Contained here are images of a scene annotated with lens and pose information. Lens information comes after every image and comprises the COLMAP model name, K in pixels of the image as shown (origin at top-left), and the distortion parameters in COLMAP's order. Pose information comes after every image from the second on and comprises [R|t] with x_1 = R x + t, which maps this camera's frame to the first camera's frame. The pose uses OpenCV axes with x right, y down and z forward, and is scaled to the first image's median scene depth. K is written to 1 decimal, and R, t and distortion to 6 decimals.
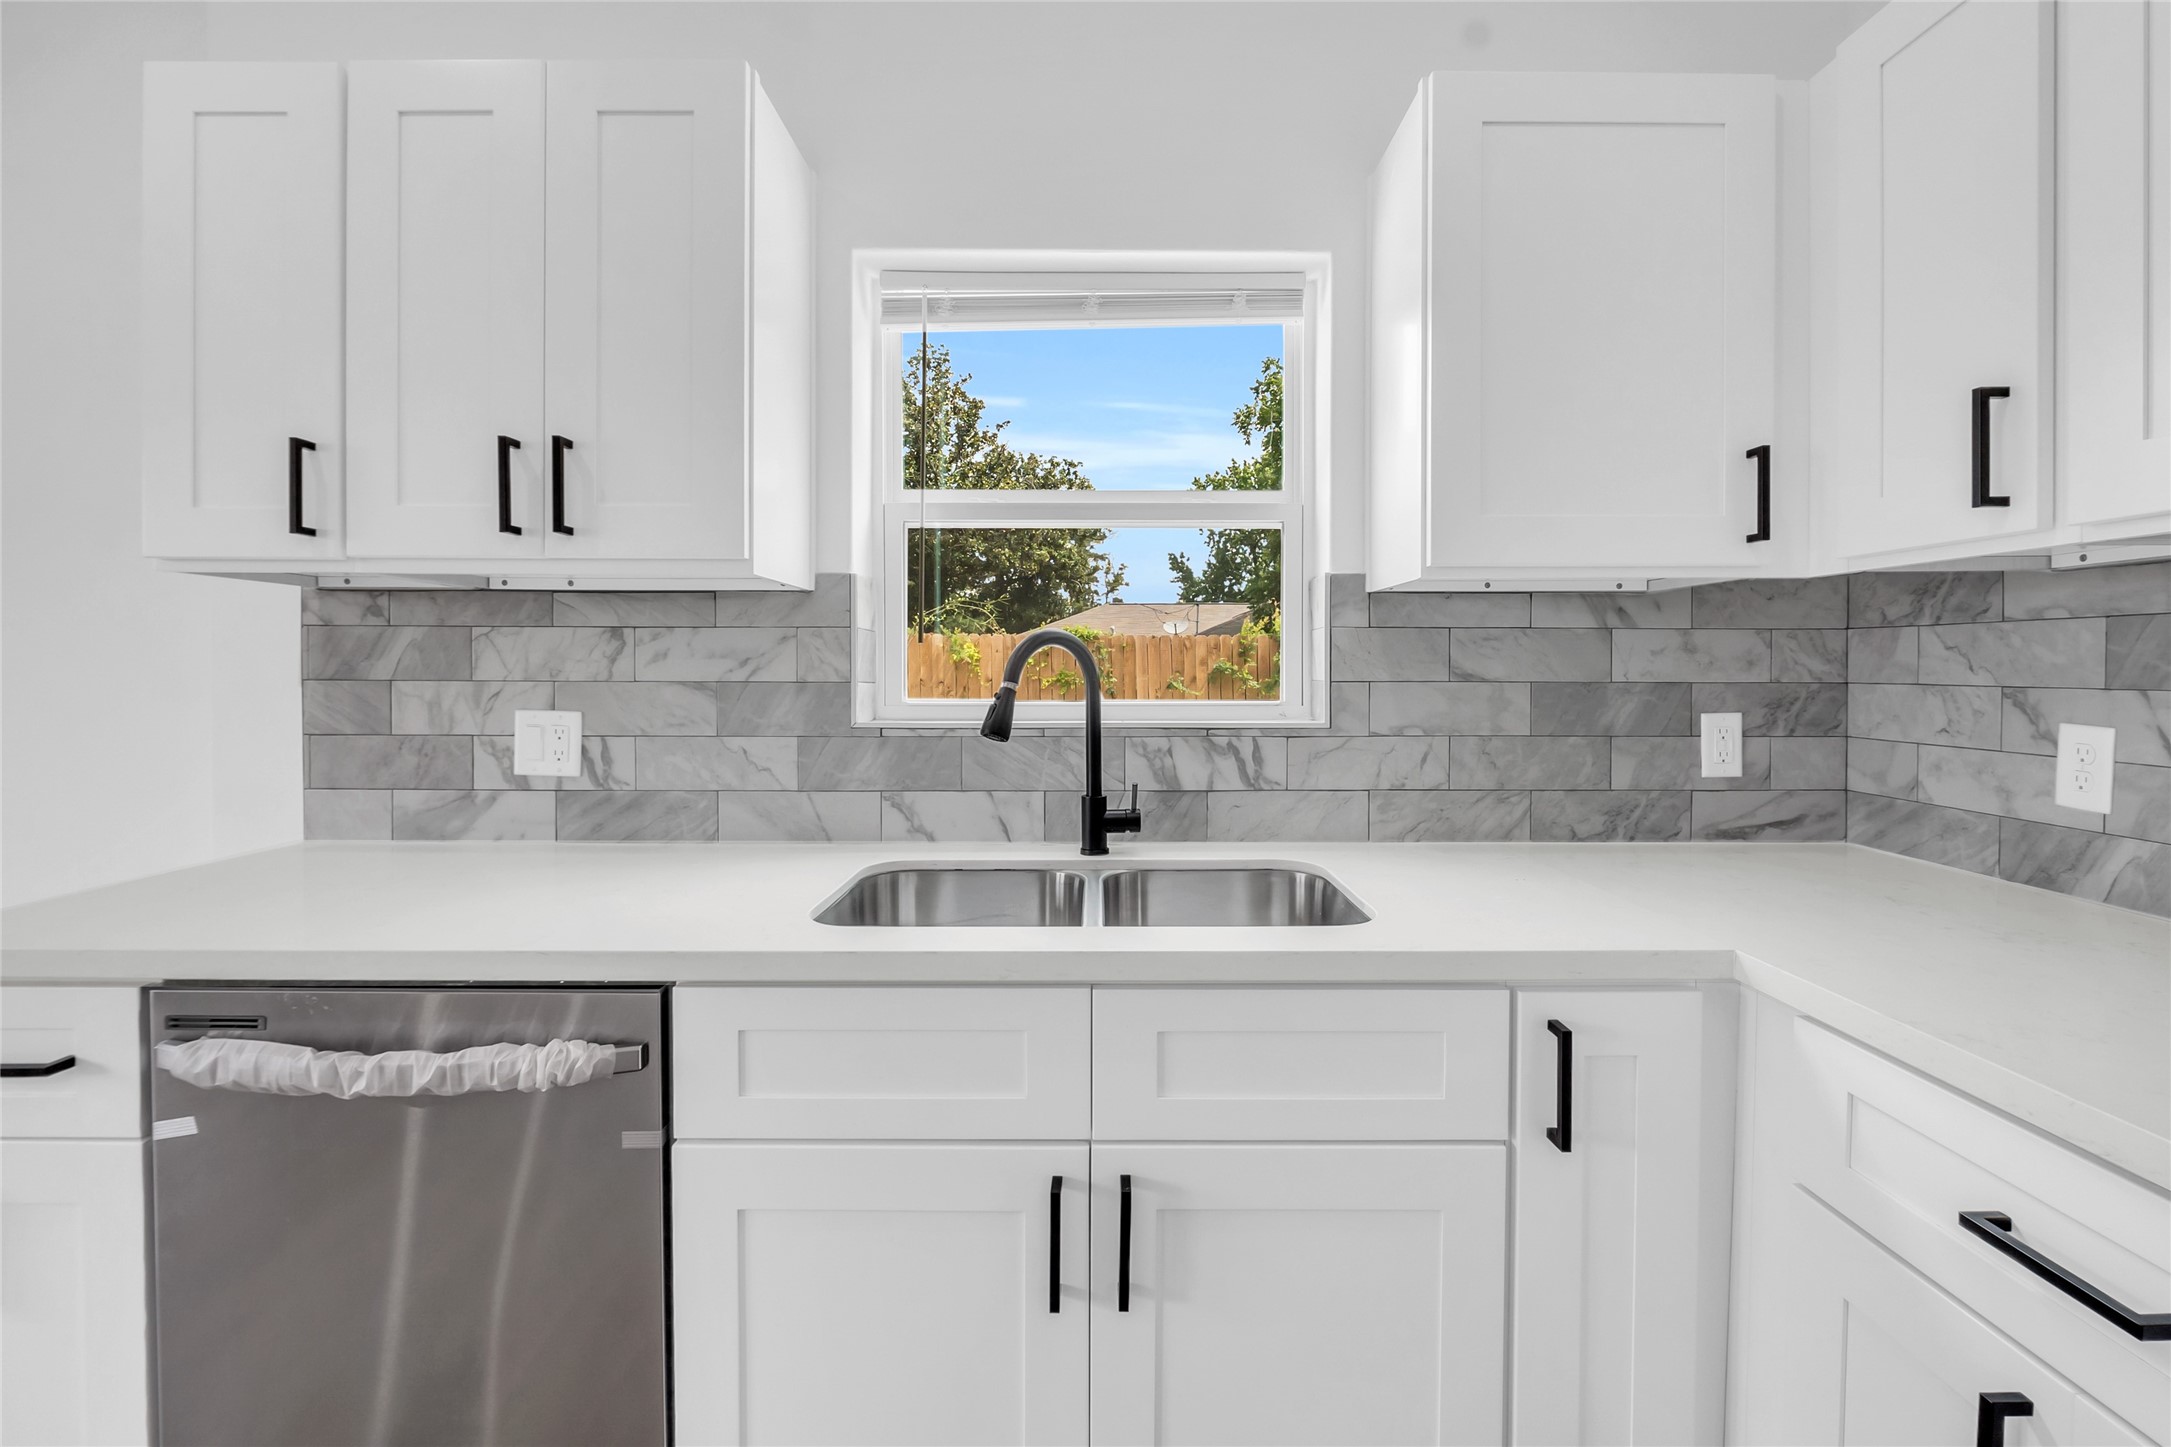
lens RADIAL K [[935.5, 0, 1105.0], [0, 935.5, 676.0], [0, 0, 1]] dist [-0.009395, -0.000055]
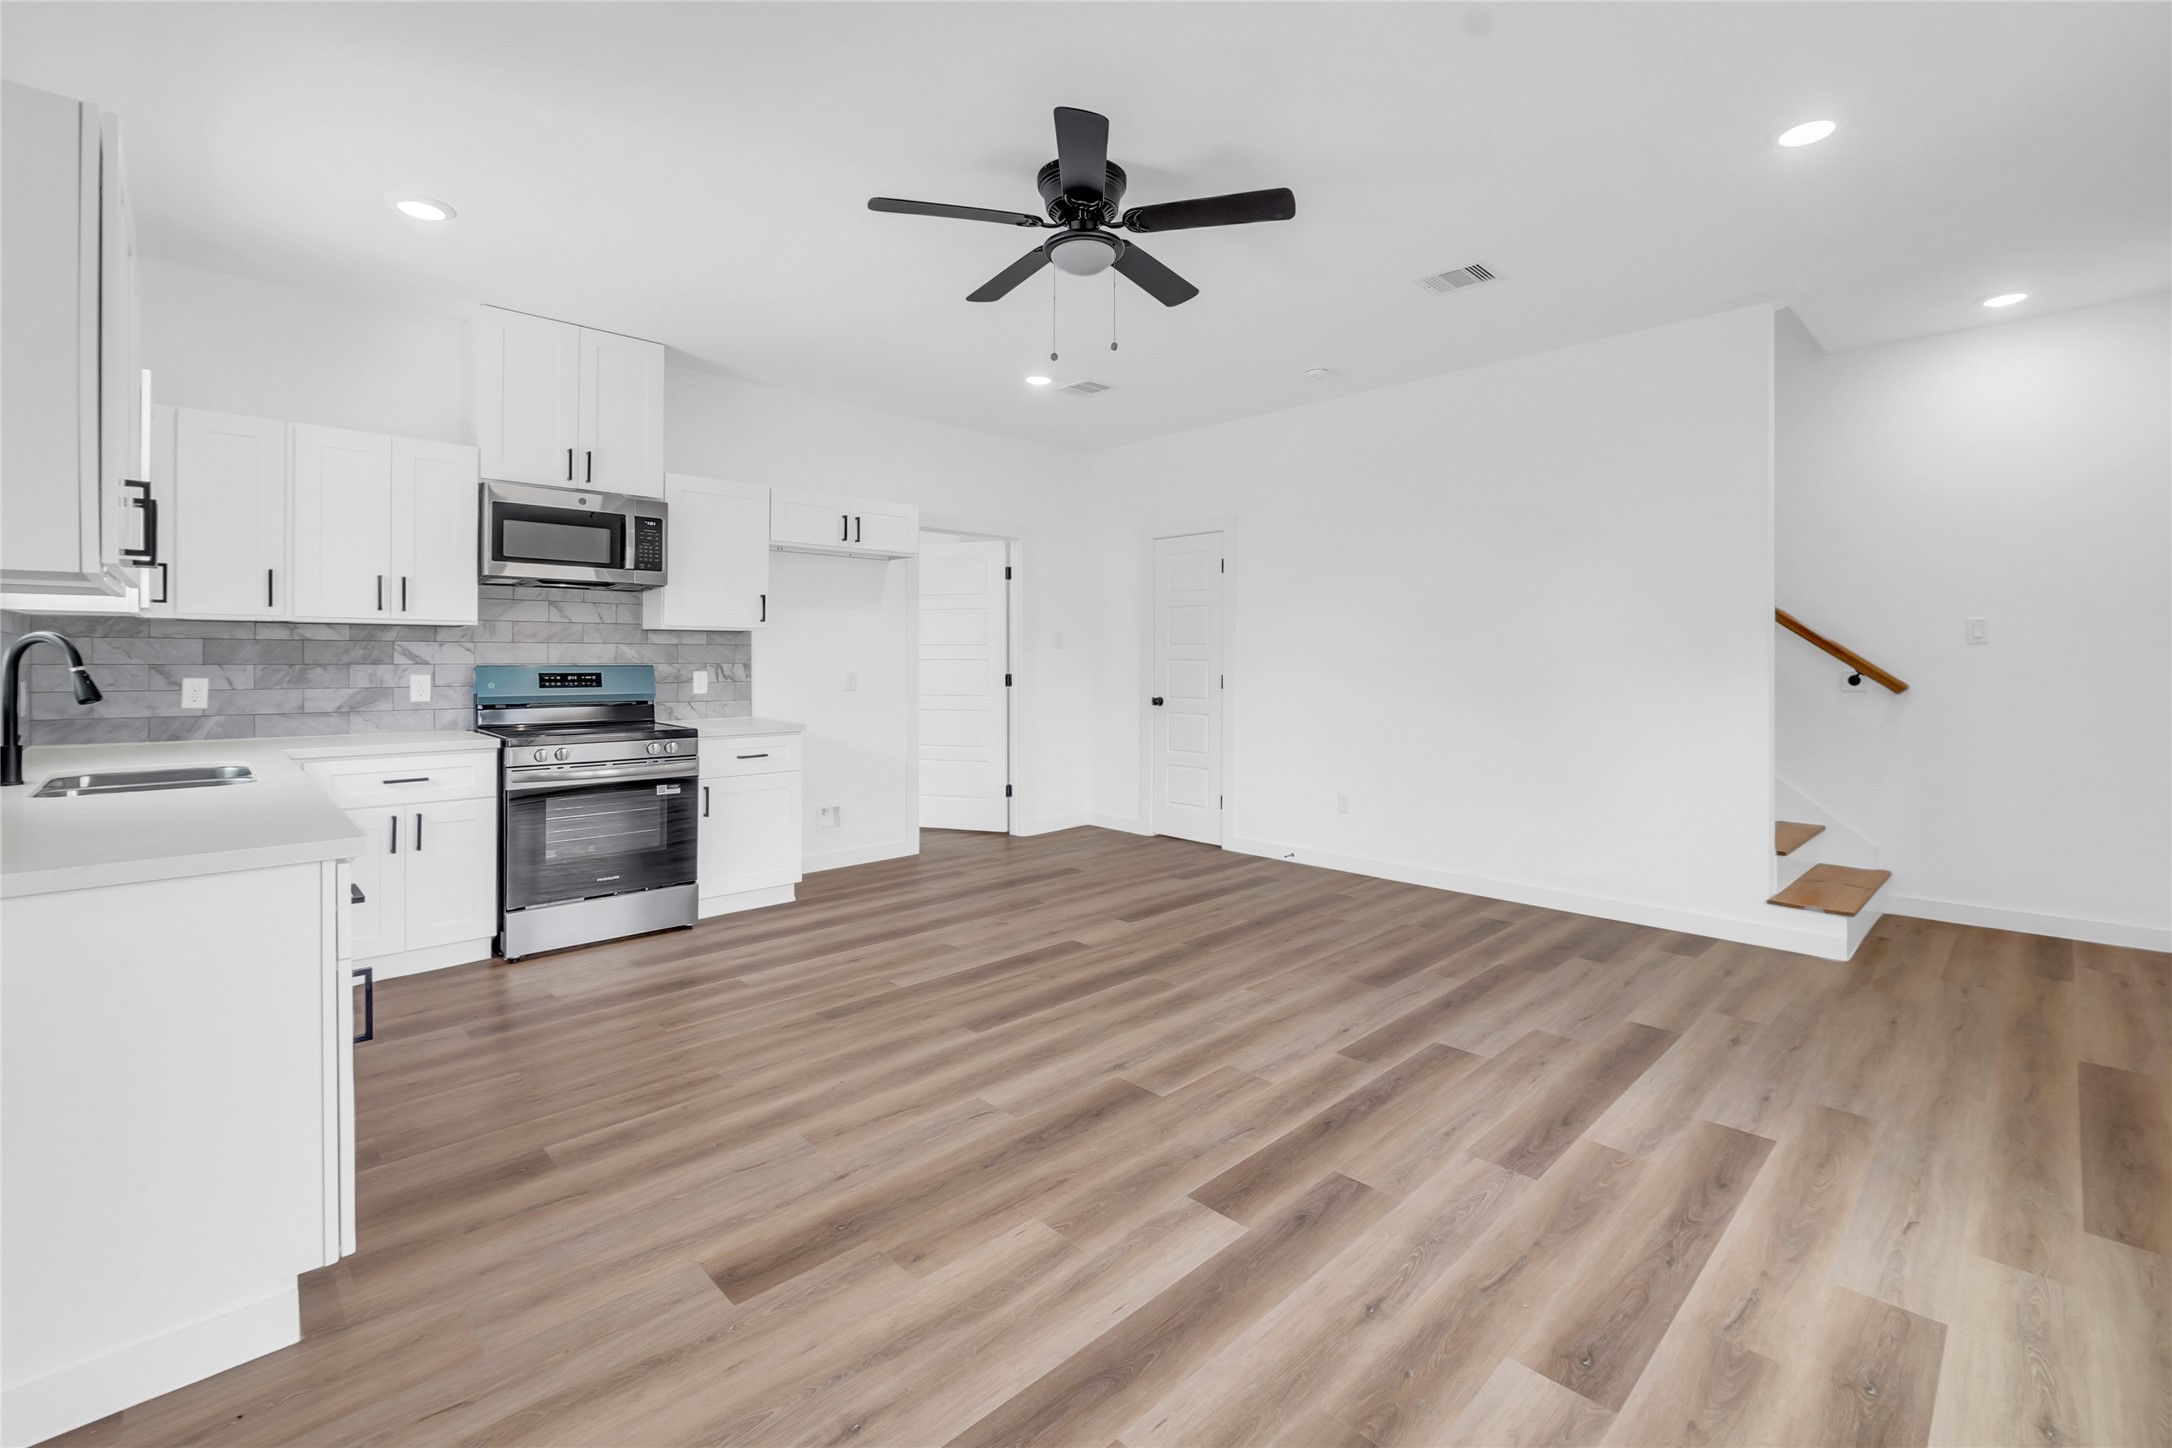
lens RADIAL K [[935.9, 0, 1105.5], [0, 935.9, 676.5], [0, 0, 1]] dist [-0.009395, -0.000055]
pose [[-0.695333, -0.016196, 0.718505, -2.132104], [0.001999, 0.999699, 0.024469, -0.010027], [-0.718685, 0.018450, -0.695091, 0.734057]]
